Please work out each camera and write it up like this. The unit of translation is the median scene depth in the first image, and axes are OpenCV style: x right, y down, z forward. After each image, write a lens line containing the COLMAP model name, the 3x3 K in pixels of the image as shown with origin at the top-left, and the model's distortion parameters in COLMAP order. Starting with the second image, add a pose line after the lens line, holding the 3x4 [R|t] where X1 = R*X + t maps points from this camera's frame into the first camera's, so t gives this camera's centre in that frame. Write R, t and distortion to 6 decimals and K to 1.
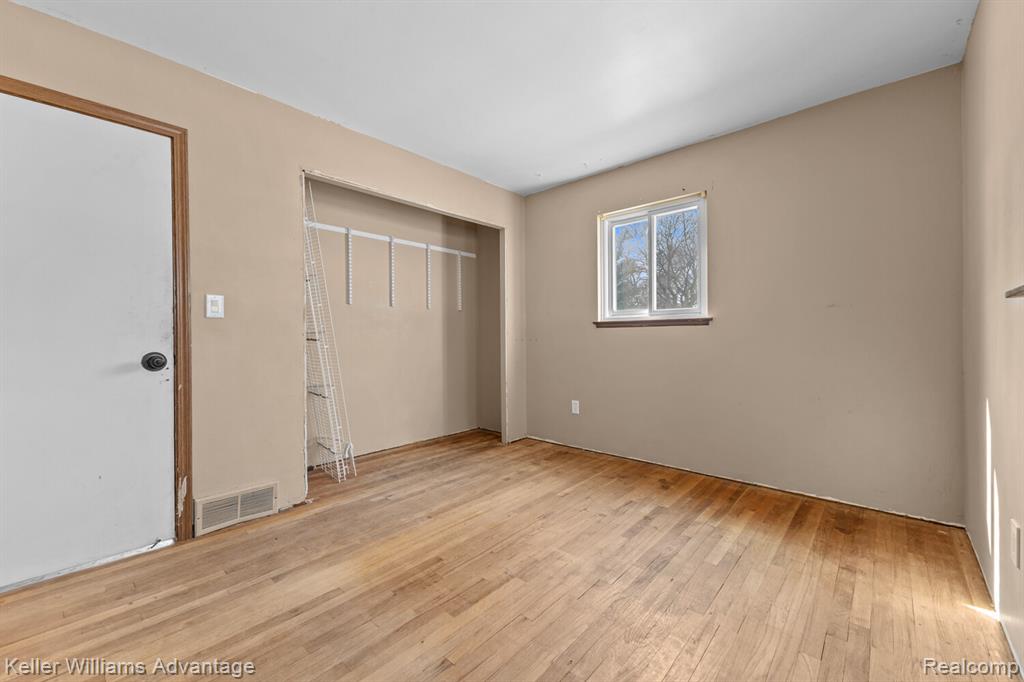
lens RADIAL K [[407.5, 0, 505.3], [0, 407.5, 338.6], [0, 0, 1]] dist [0.001829, -0.000029]
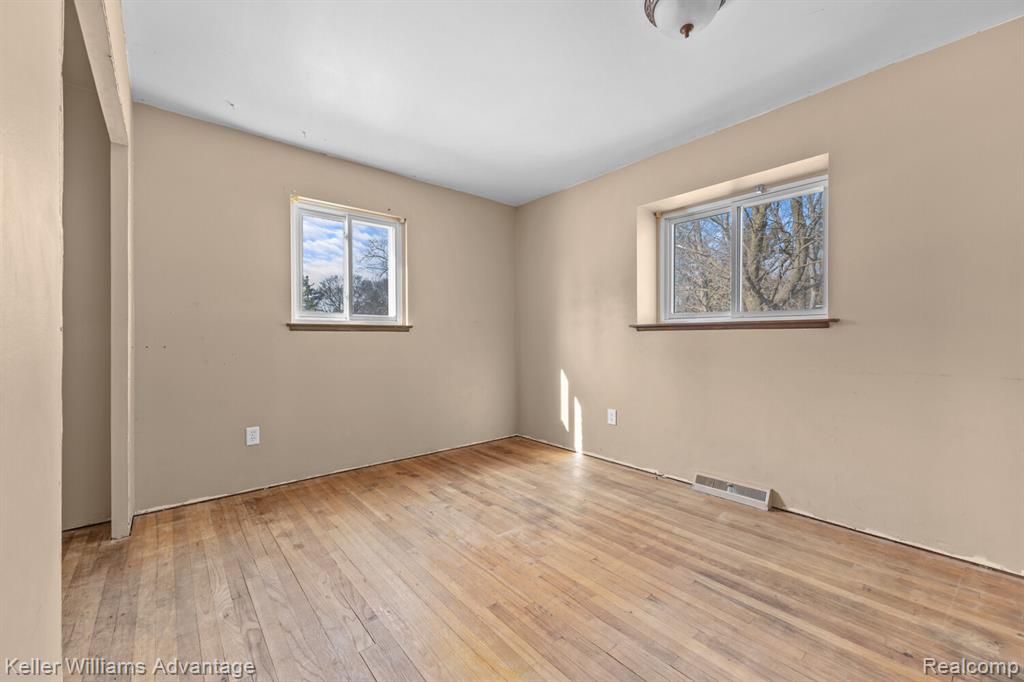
lens RADIAL K [[407.5, 0, 505.3], [0, 407.5, 338.6], [0, 0, 1]] dist [0.001829, -0.000029]
pose [[0.133655, 0.008363, 0.990993, -0.641677], [0.008173, 0.999921, -0.009541, 0.000718], [-0.990994, 0.009375, 0.133576, 0.557664]]
